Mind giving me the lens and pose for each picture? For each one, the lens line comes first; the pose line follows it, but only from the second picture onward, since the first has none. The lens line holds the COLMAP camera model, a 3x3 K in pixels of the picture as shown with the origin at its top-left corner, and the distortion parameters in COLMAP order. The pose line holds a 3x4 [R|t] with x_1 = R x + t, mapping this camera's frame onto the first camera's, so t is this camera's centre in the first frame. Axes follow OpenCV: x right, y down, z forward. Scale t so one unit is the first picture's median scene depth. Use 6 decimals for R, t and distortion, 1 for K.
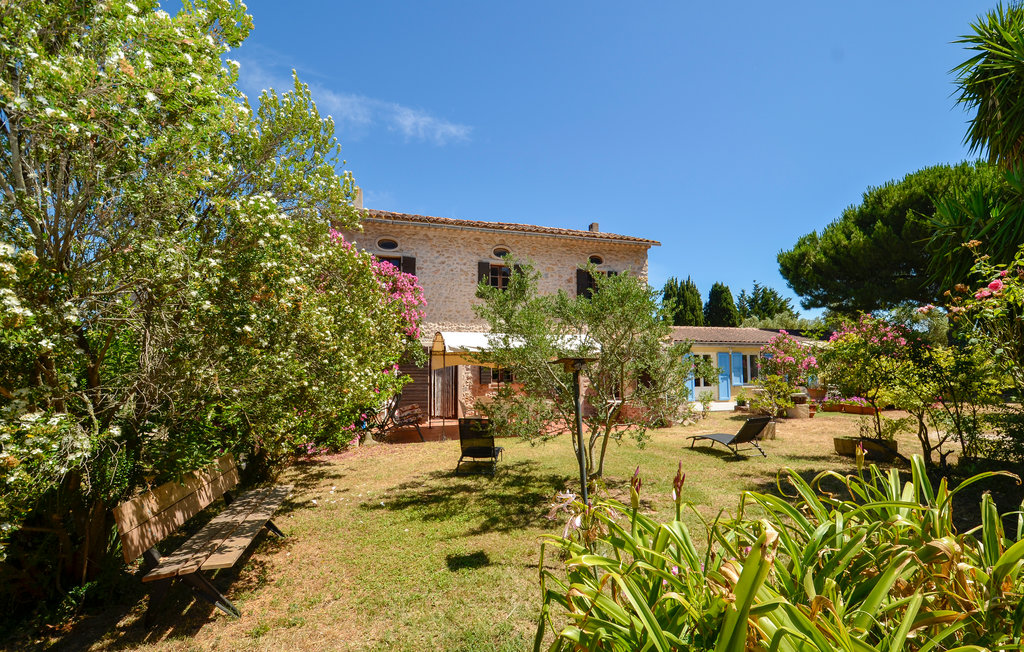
lens RADIAL K [[464.2, 0, 550.0], [0, 464.2, 346.4], [0, 0, 1]] dist [0.001377, -0.014581]
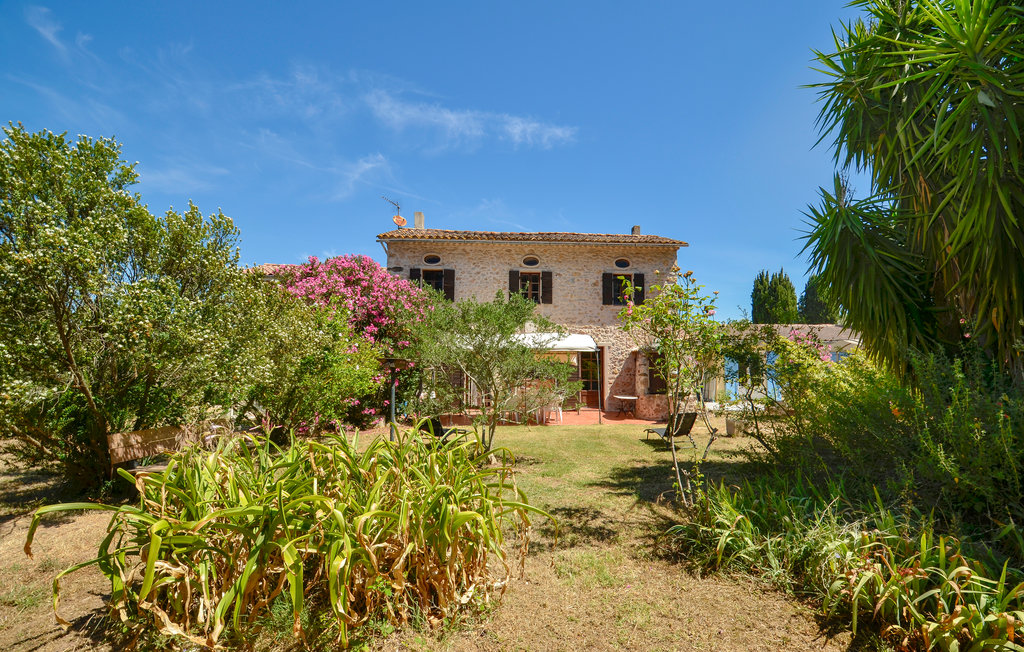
lens RADIAL K [[466.3, 0, 543.7], [0, 466.3, 339.7], [0, 0, 1]] dist [0.000691, -0.013559]
pose [[0.969869, -0.004848, -0.243579, 0.189934], [0.002707, 0.999955, -0.009122, -0.004111], [0.243612, 0.008188, 0.969838, -0.069953]]
